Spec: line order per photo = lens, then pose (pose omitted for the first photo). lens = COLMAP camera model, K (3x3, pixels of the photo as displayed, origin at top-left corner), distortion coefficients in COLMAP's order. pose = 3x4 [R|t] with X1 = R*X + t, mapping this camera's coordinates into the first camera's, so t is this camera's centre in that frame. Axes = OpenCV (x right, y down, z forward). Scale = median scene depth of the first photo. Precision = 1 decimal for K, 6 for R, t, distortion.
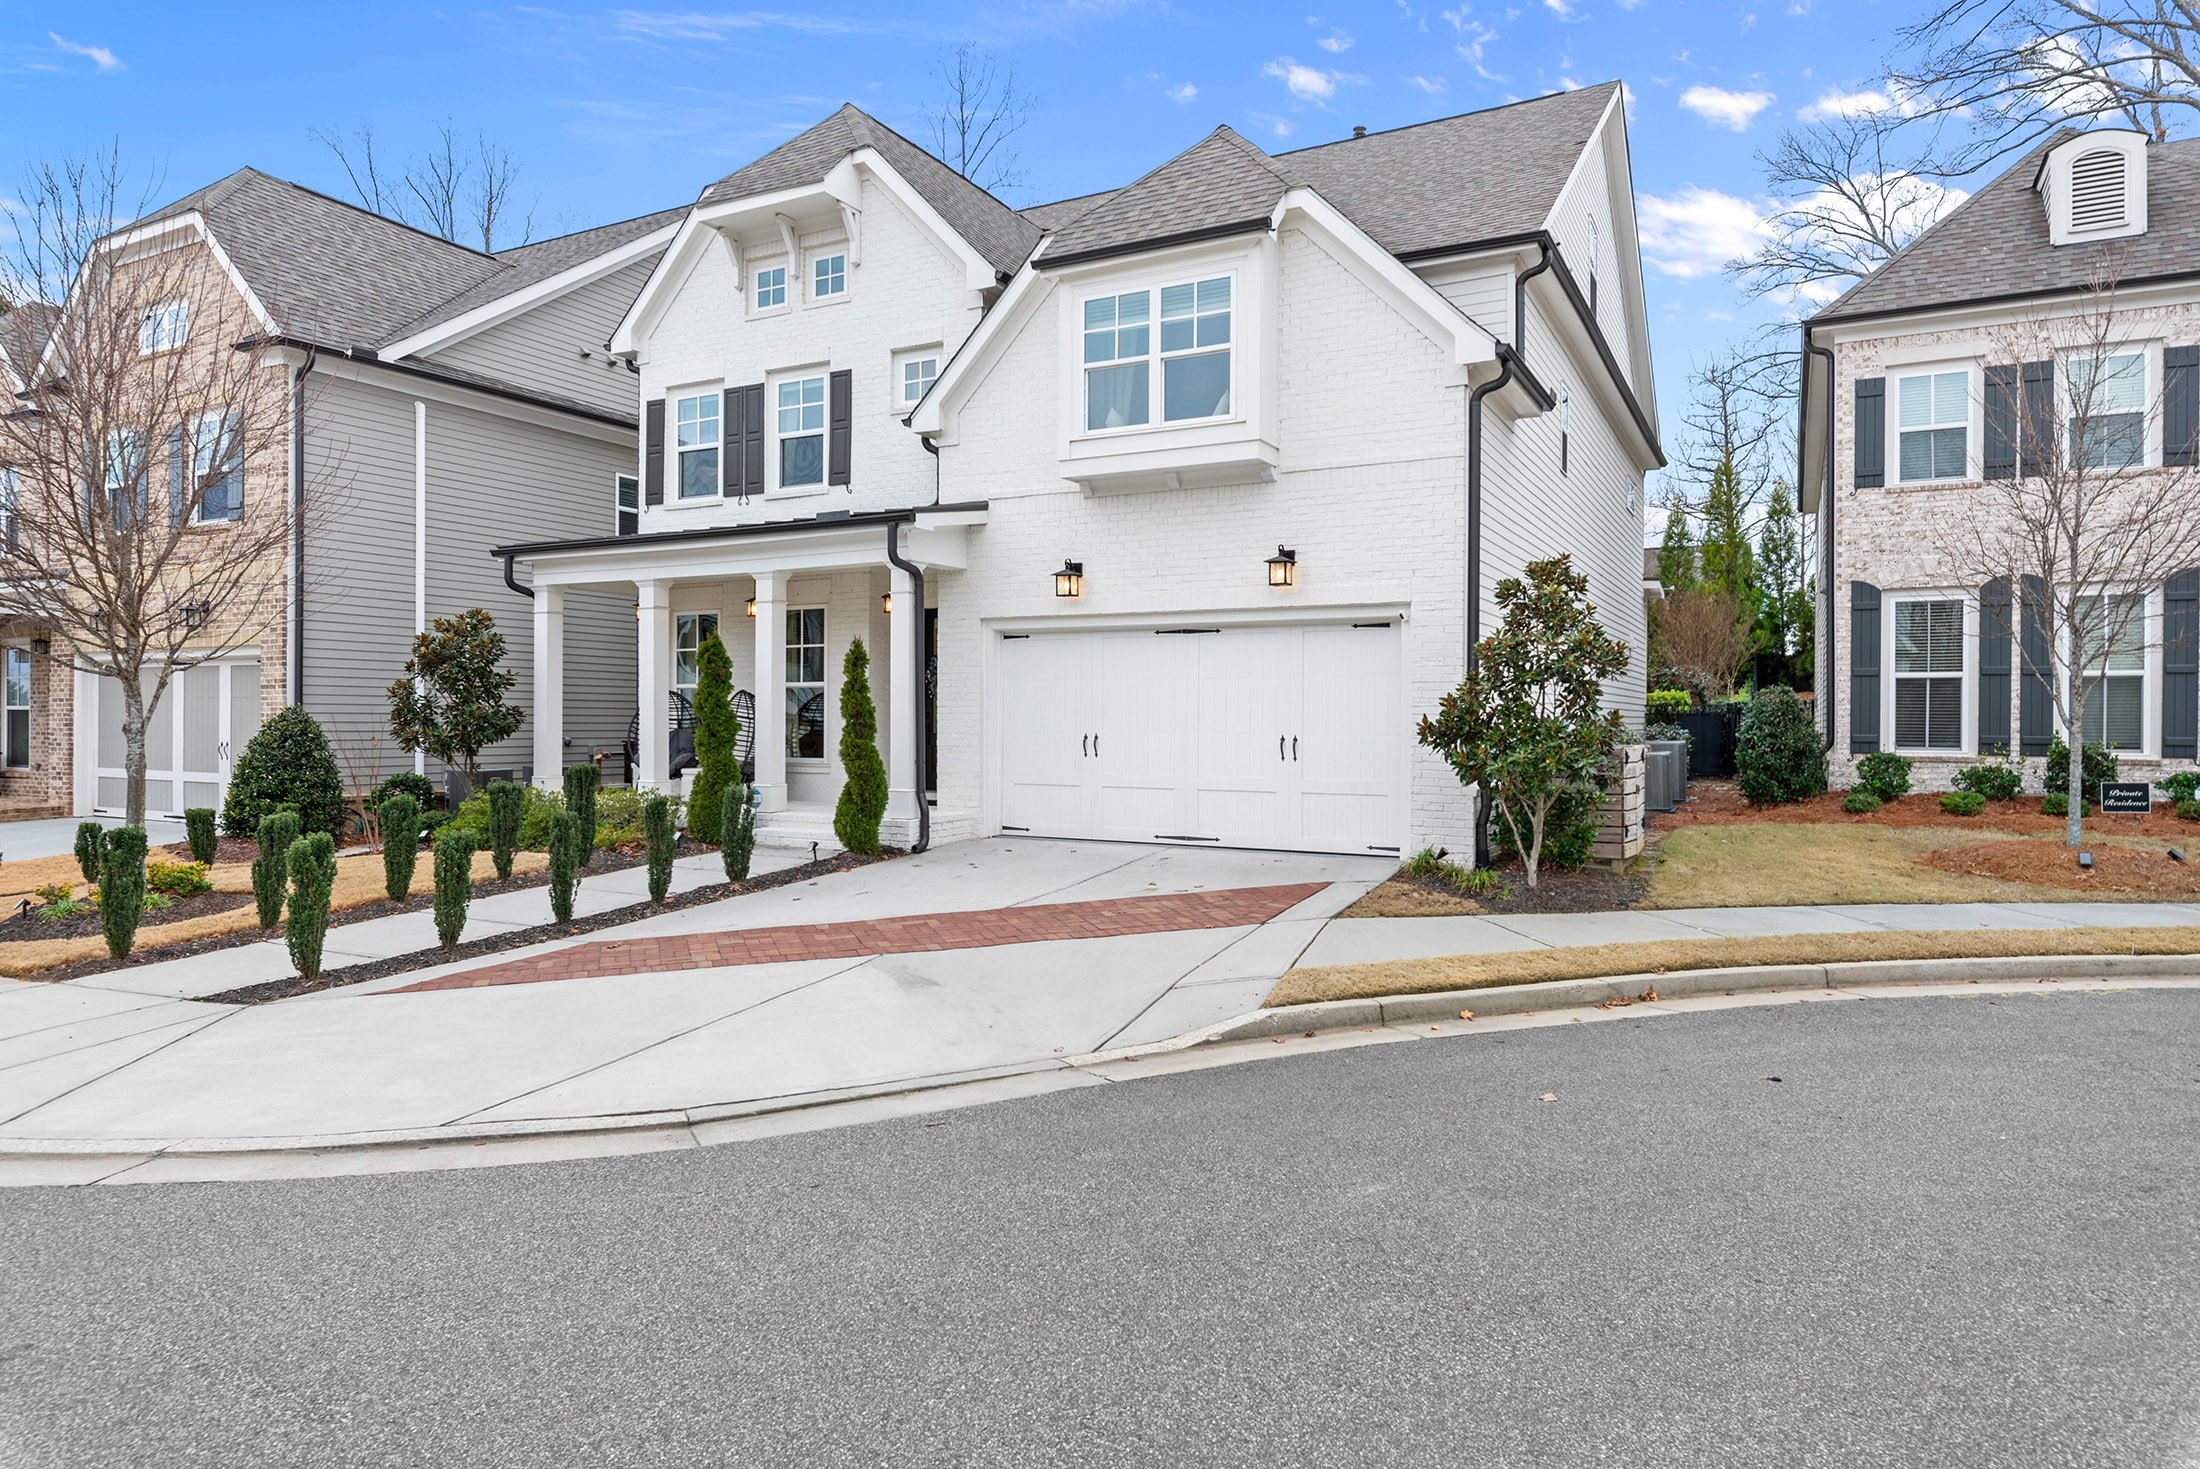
lens RADIAL K [[1301.3, 0, 1100.0], [0, 1301.3, 734.5], [0, 0, 1]] dist [0.003038, 0.000944]
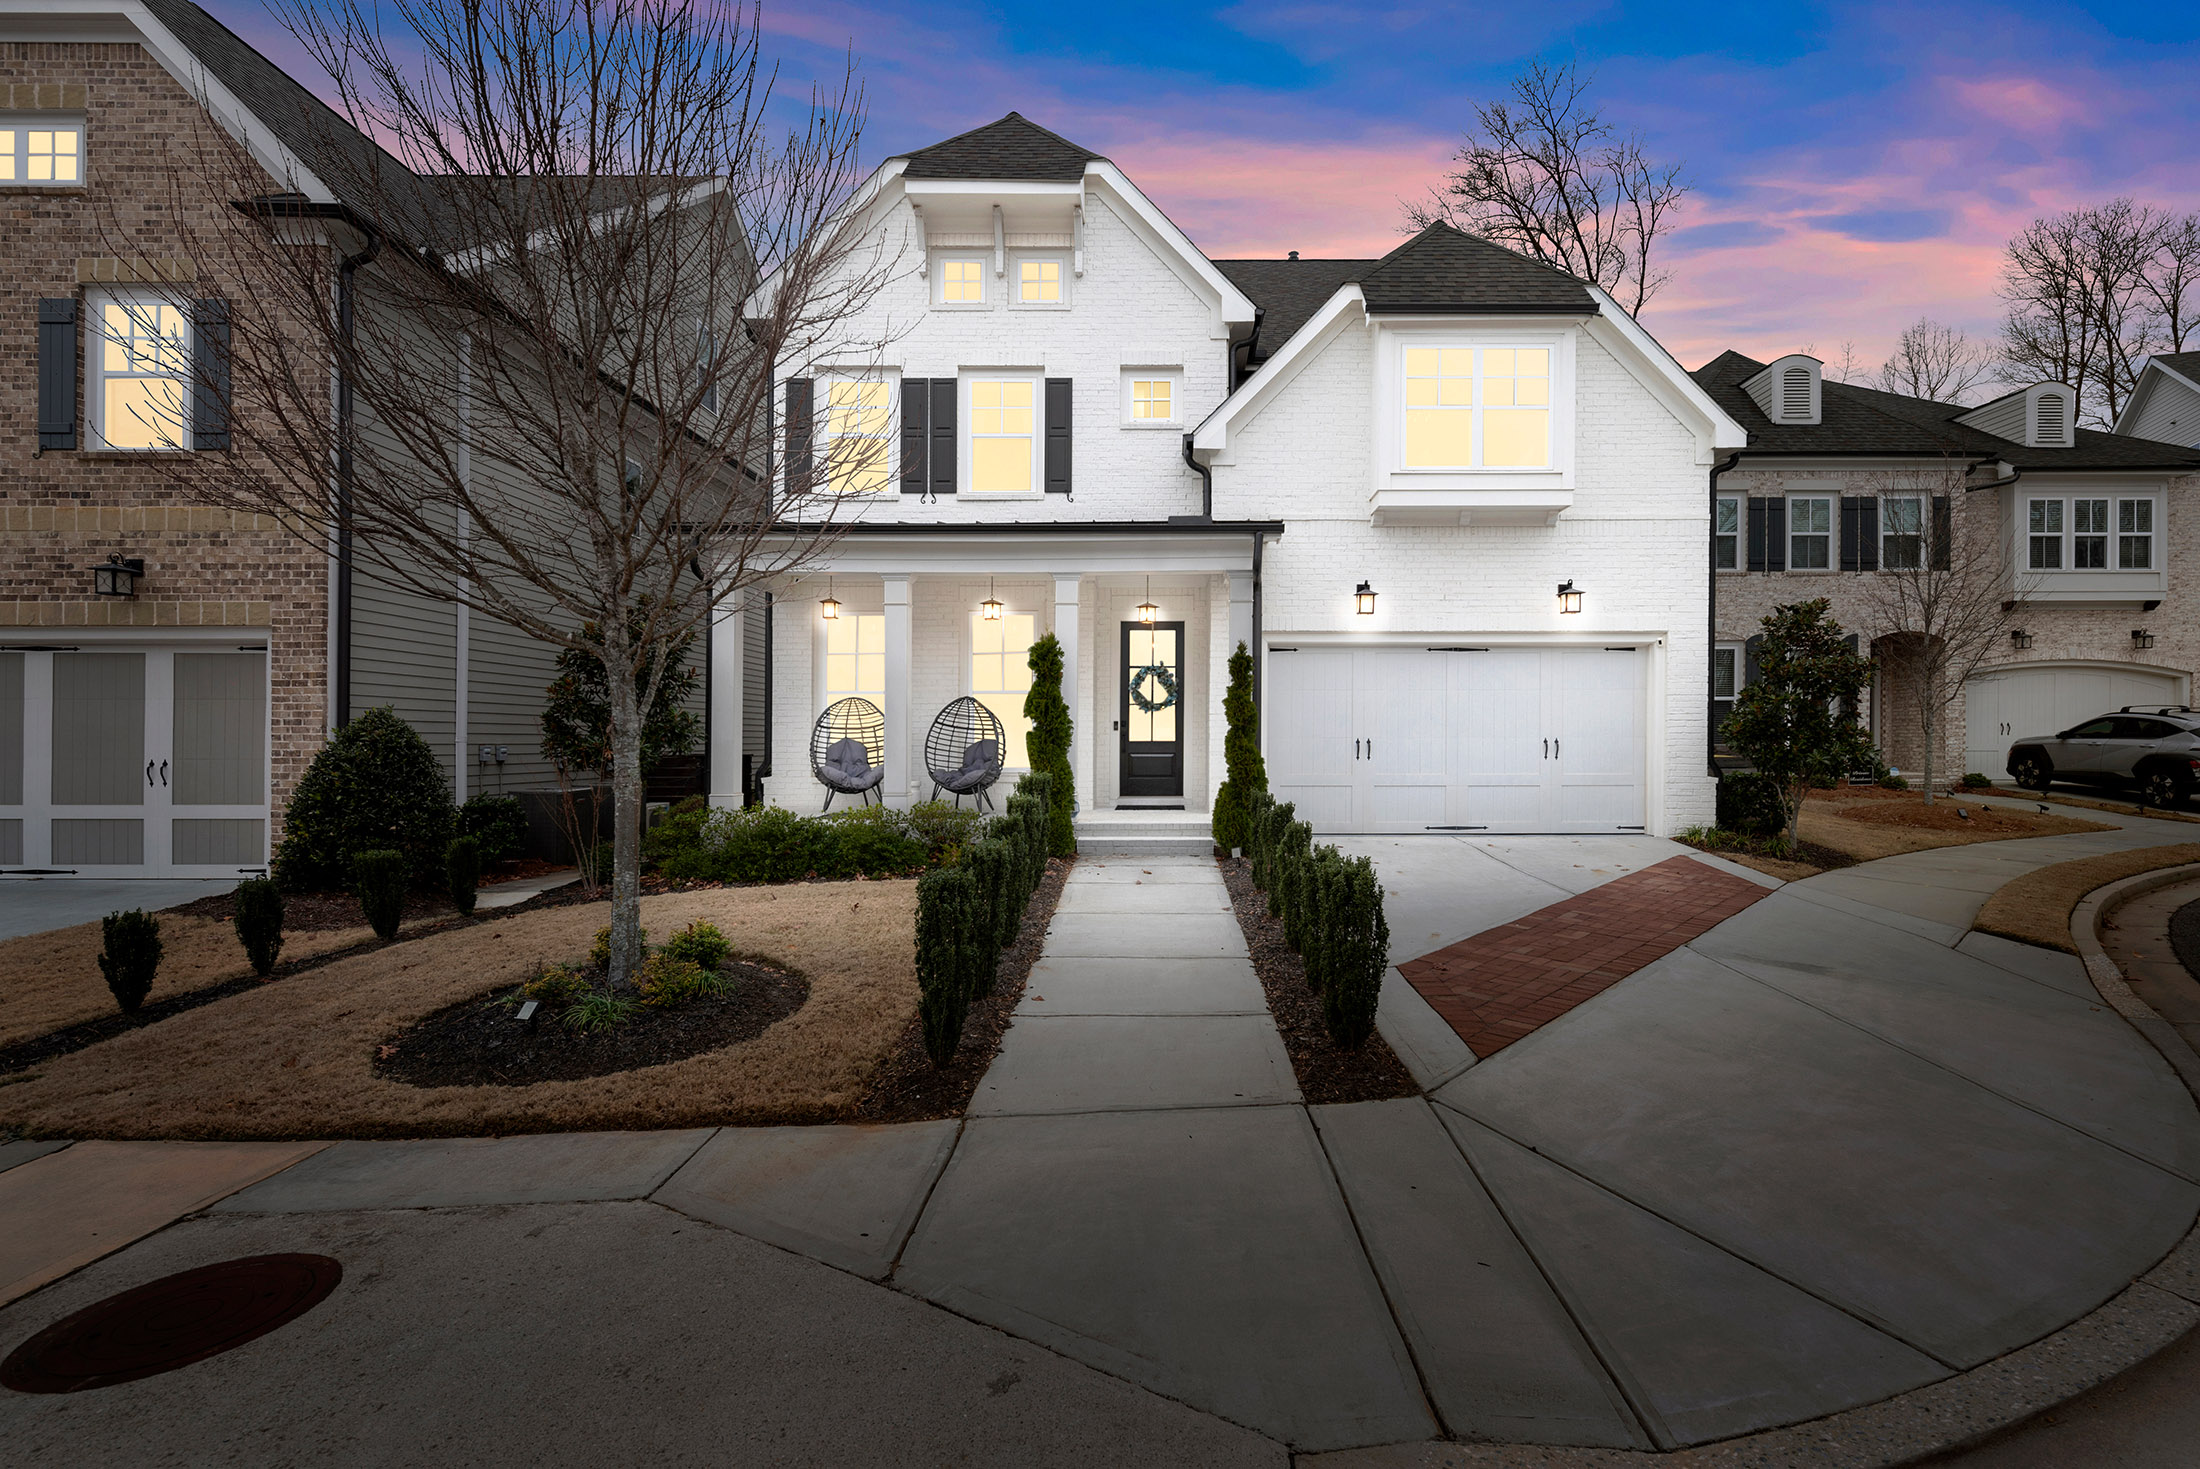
lens RADIAL K [[1004.3, 0, 1100.0], [0, 1004.3, 734.5], [0, 0, 1]] dist [-0.000980, -0.000551]
pose [[0.876323, -0.004458, 0.481703, -0.586435], [0.010041, 0.999909, -0.009012, 0.001133], [-0.481619, 0.012735, 0.876288, 0.337622]]
